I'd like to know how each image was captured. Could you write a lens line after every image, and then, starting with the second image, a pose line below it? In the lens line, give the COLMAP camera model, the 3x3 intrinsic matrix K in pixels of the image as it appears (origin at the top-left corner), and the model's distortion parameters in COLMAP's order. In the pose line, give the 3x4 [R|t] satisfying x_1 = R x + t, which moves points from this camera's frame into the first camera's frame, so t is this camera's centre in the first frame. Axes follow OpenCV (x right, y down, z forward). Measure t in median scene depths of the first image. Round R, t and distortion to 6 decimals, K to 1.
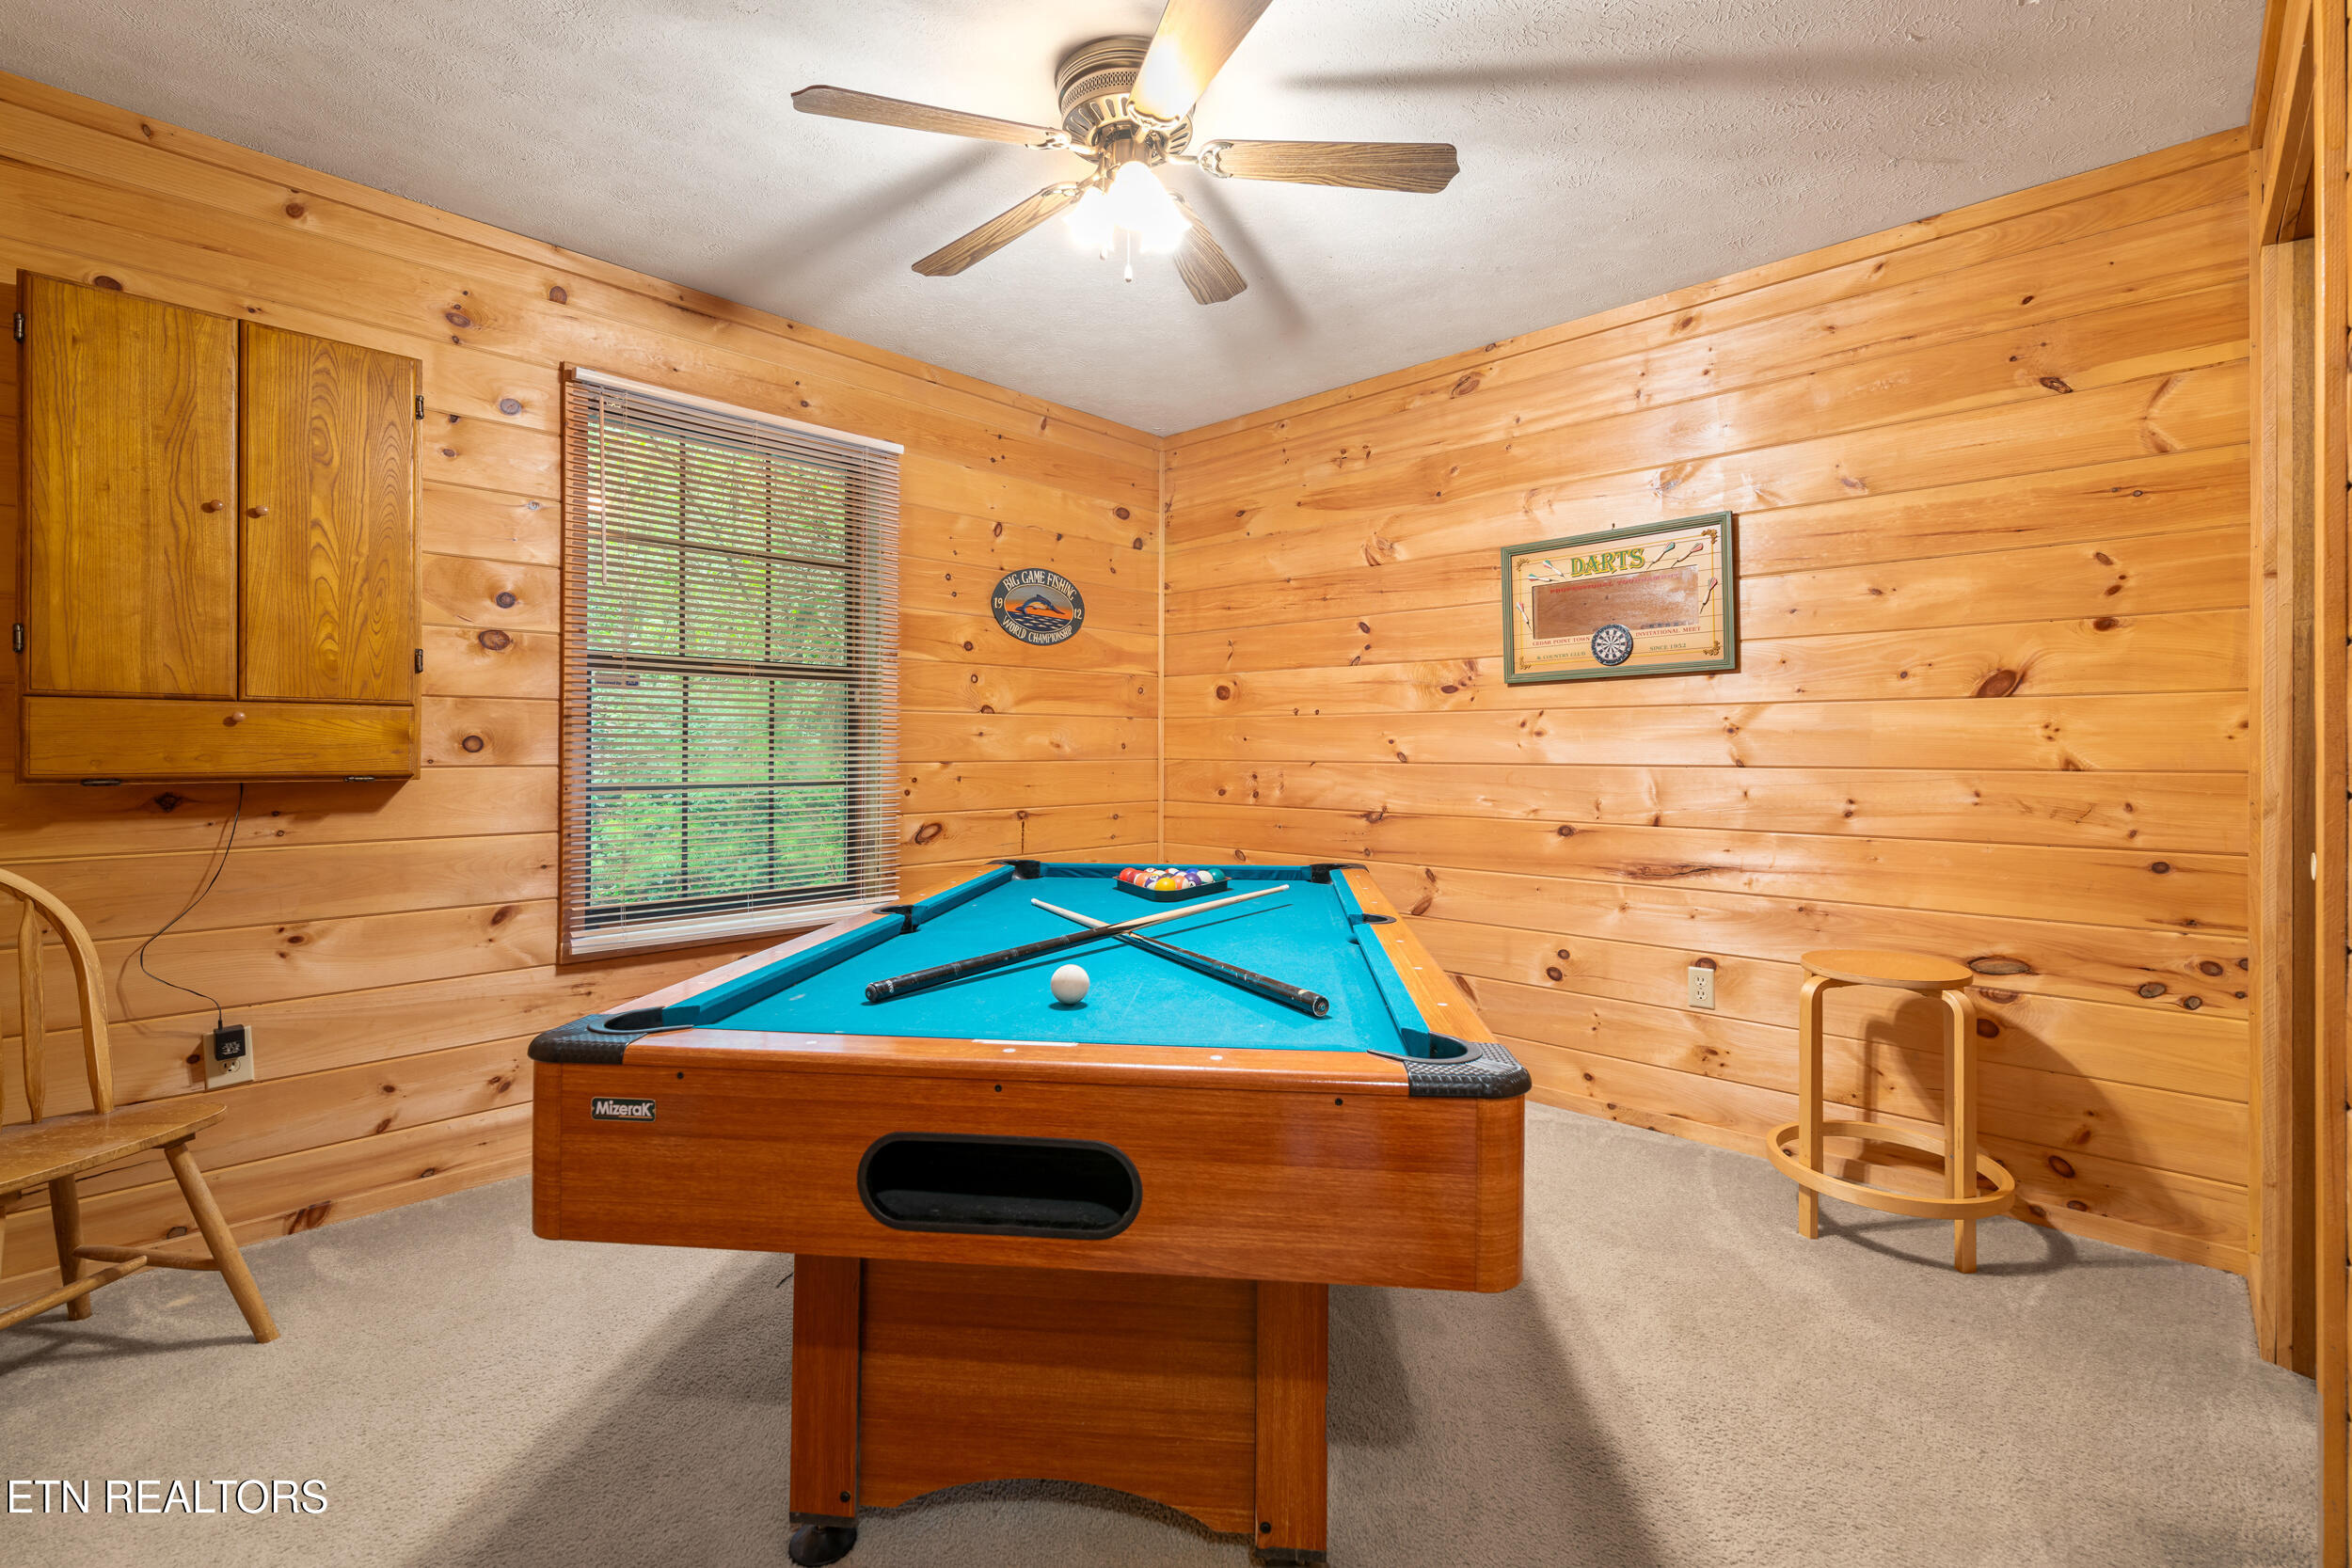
lens RADIAL K [[1064.4, 0, 1179.2], [0, 1064.4, 768.4], [0, 0, 1]] dist [-0.003124, 0.000120]
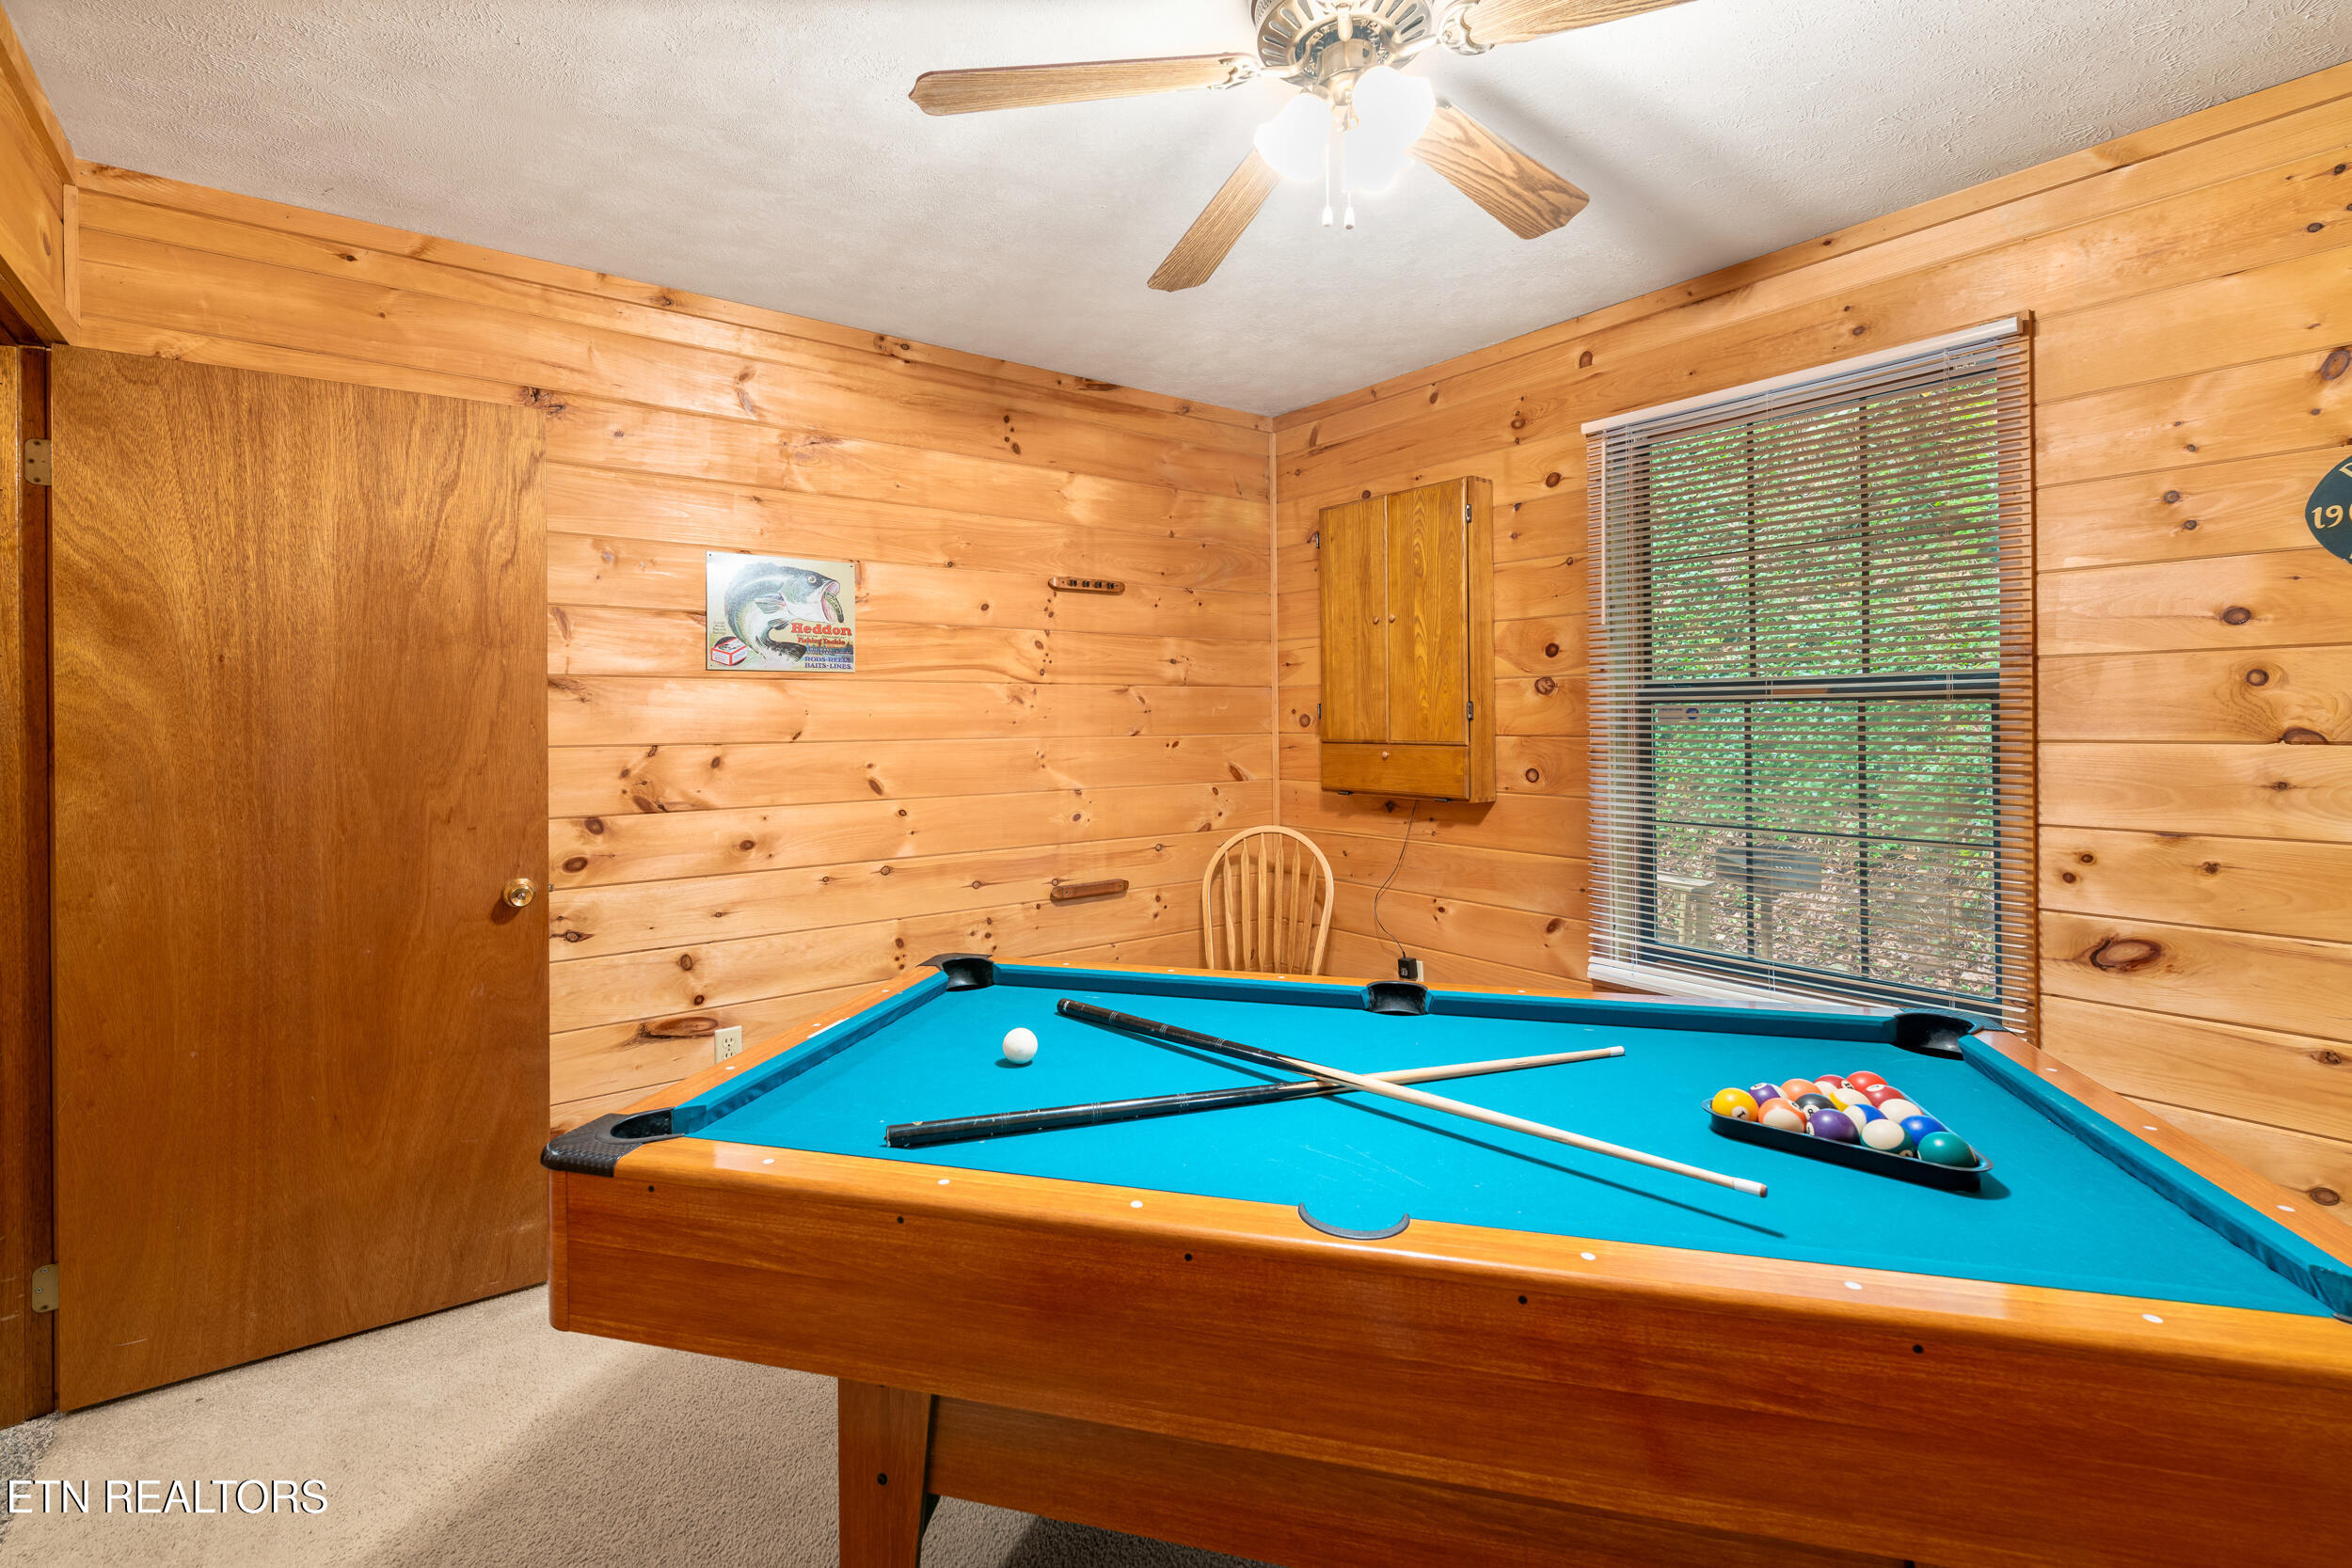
lens RADIAL K [[1064.4, 0, 1202.9], [0, 1064.4, 709.4], [0, 0, 1]] dist [-0.003124, 0.000120]
pose [[-0.163471, -0.000928, -0.986548, 0.621805], [-0.004106, 0.999992, -0.000261, -0.104404], [0.986540, 0.004008, -0.163473, 0.918616]]
